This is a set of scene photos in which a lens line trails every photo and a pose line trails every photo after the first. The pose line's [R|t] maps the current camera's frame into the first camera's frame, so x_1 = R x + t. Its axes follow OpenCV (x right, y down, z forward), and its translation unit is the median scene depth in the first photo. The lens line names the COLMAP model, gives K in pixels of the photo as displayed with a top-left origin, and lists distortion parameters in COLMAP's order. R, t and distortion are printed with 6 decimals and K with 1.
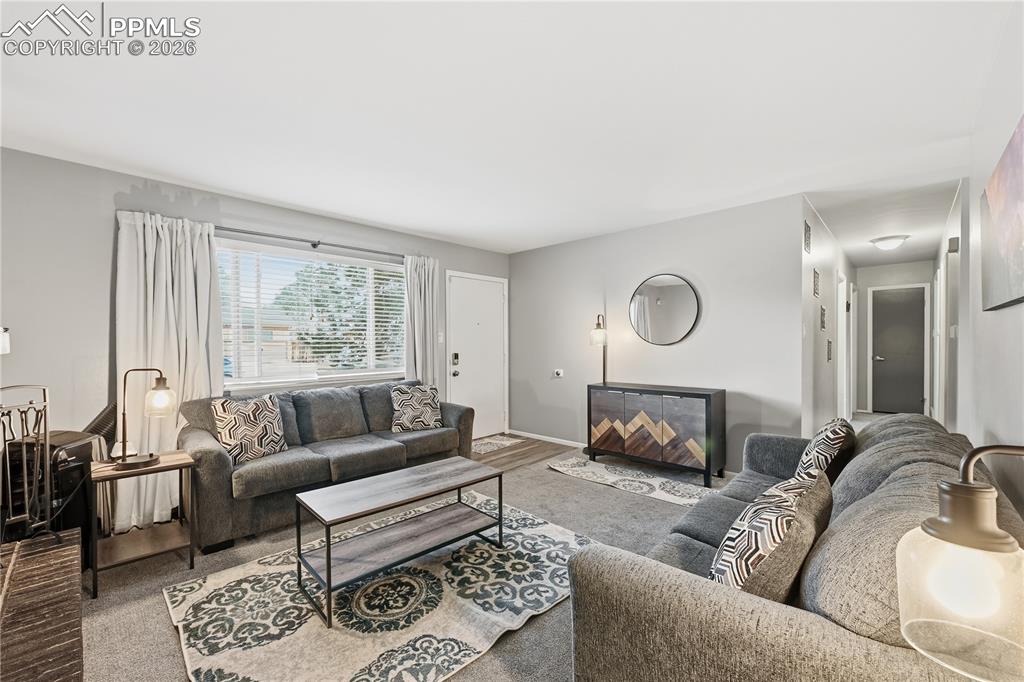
lens RADIAL K [[446.8, 0, 512.0], [0, 446.8, 341.0], [0, 0, 1]] dist [0.000124, 0.000007]
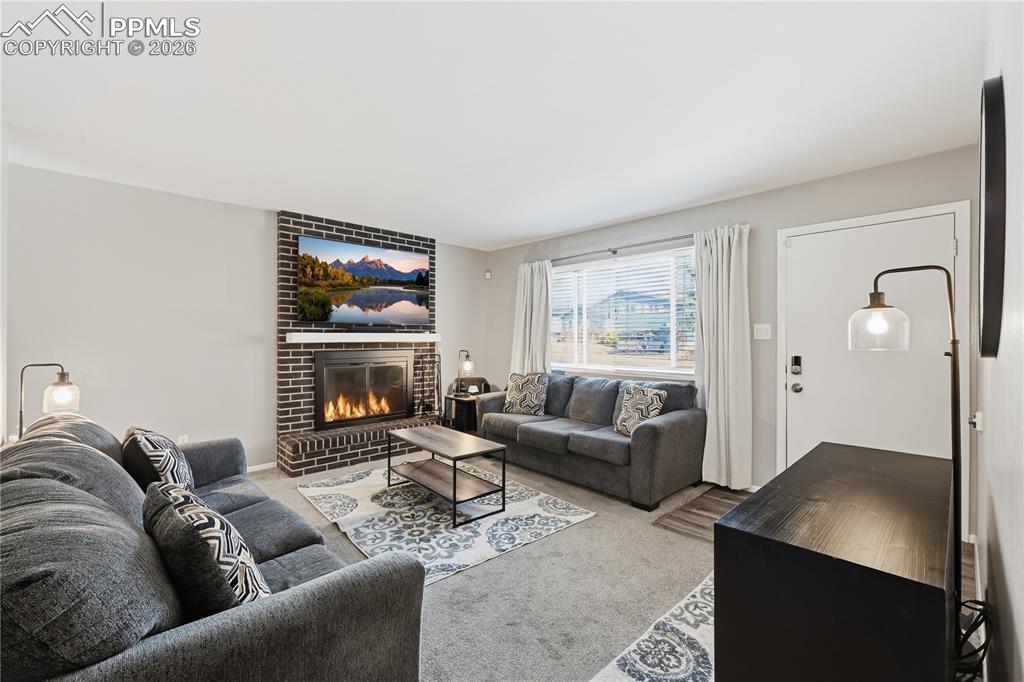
lens RADIAL K [[439.7, 0, 512.0], [0, 439.7, 341.0], [0, 0, 1]] dist [-0.090709, -0.000008]
pose [[-0.078096, 0.008950, -0.996906, 1.012959], [-0.007206, 0.999929, 0.009542, 0.003216], [0.996920, 0.007929, -0.078026, 1.237318]]
